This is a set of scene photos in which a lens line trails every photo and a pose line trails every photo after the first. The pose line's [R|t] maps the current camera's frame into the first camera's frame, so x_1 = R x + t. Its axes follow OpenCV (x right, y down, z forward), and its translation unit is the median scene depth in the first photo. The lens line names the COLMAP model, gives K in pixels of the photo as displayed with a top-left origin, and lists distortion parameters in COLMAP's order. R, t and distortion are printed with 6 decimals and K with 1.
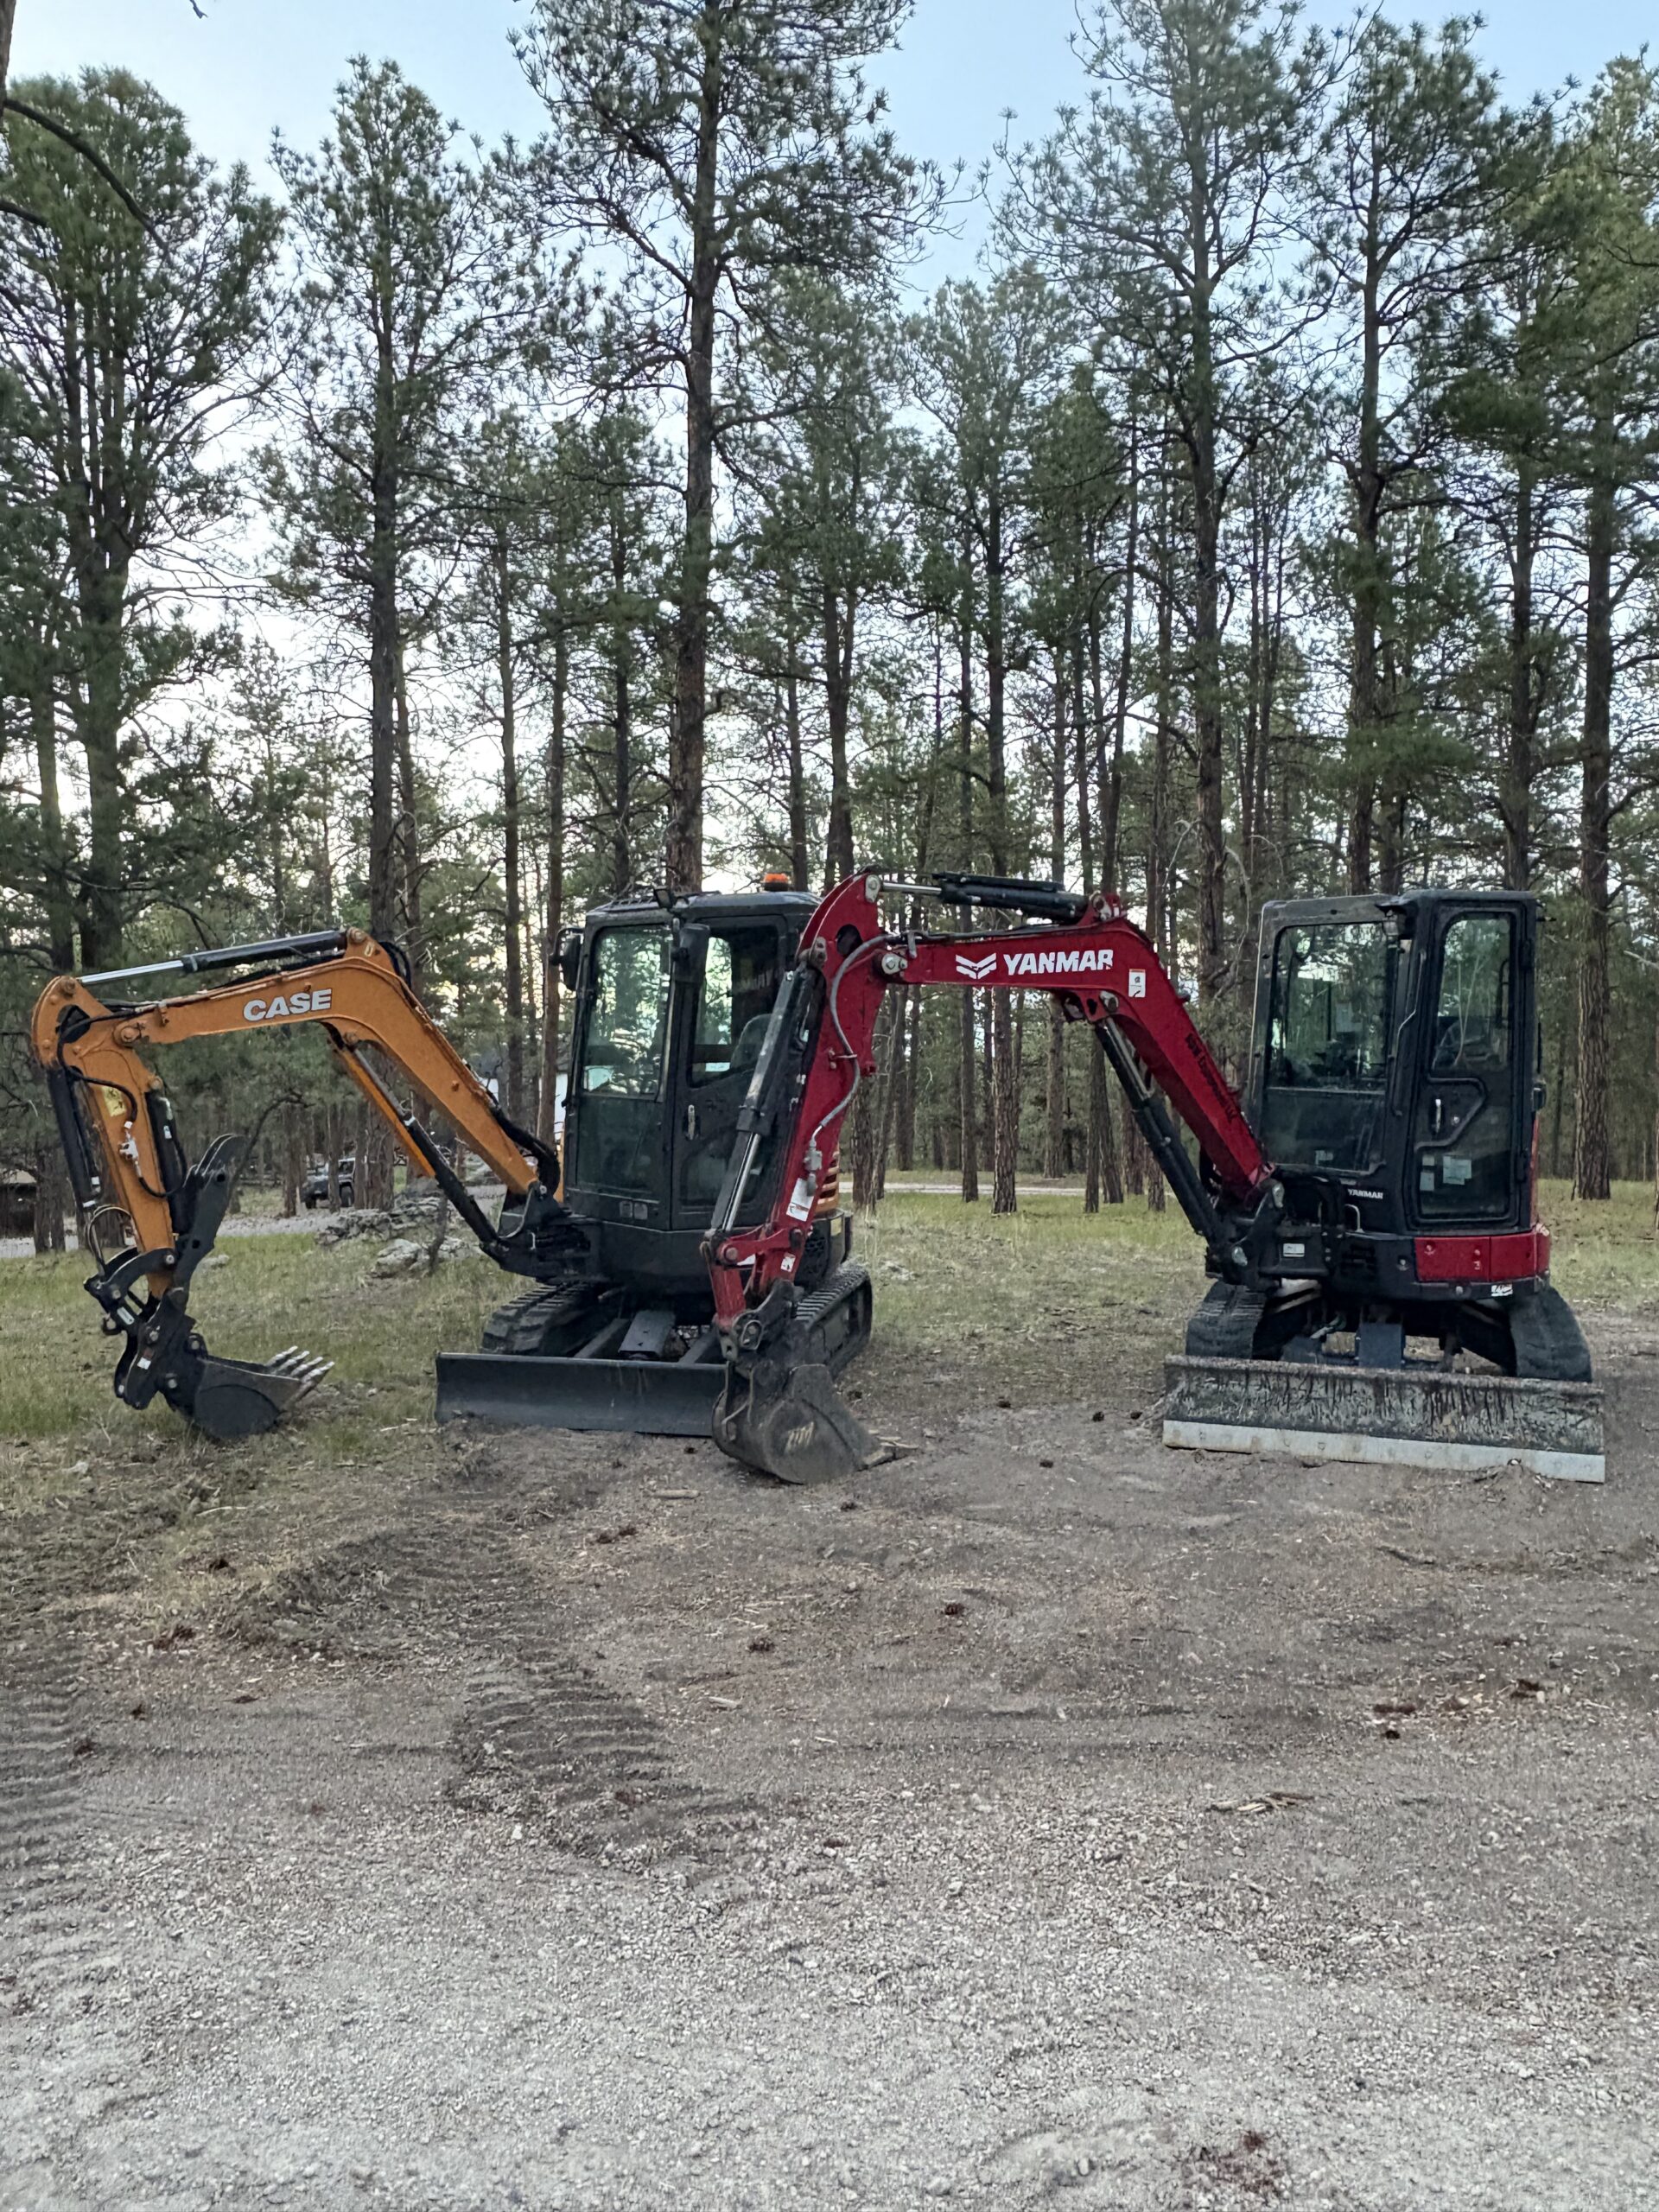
lens RADIAL K [[1708.0, 0, 829.5], [0, 1708.0, 1106.0], [0, 0, 1]] dist [0.000167, -0.003854]
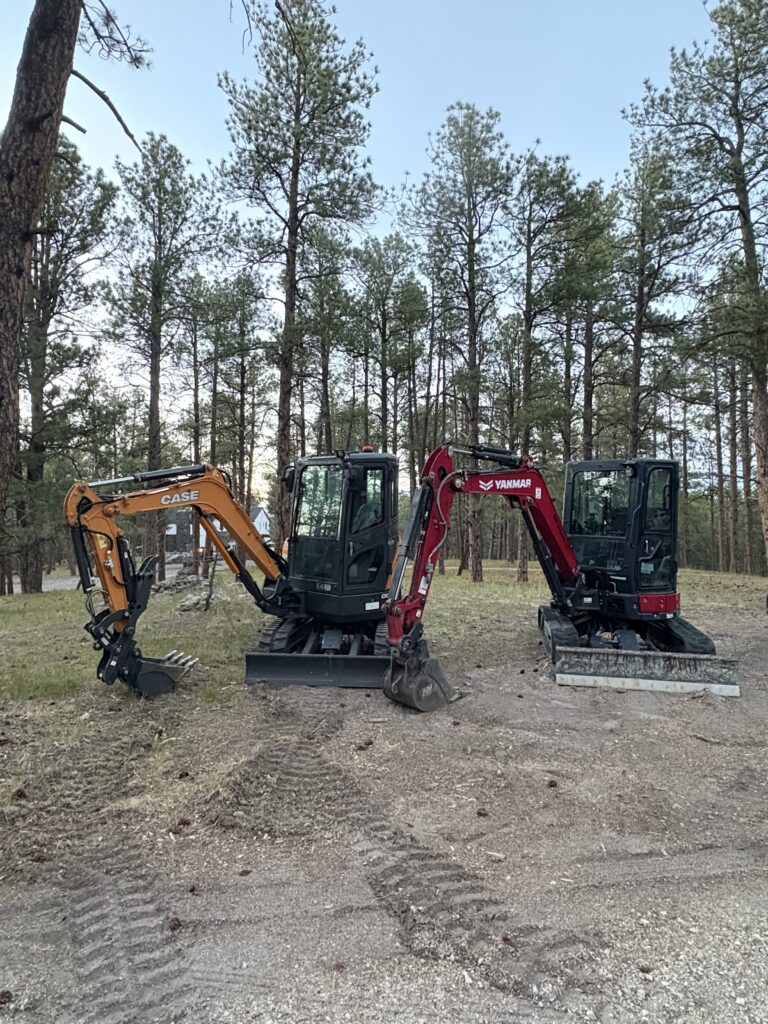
lens RADIAL K [[601.3, 0, 384.0], [0, 601.3, 512.0], [0, 0, 1]] dist [-0.000425, 0.002166]
pose [[0.988366, 0.009412, 0.151804, -0.153017], [-0.003837, 0.999309, -0.036977, -0.010711], [-0.152047, 0.035965, 0.987719, 0.163915]]
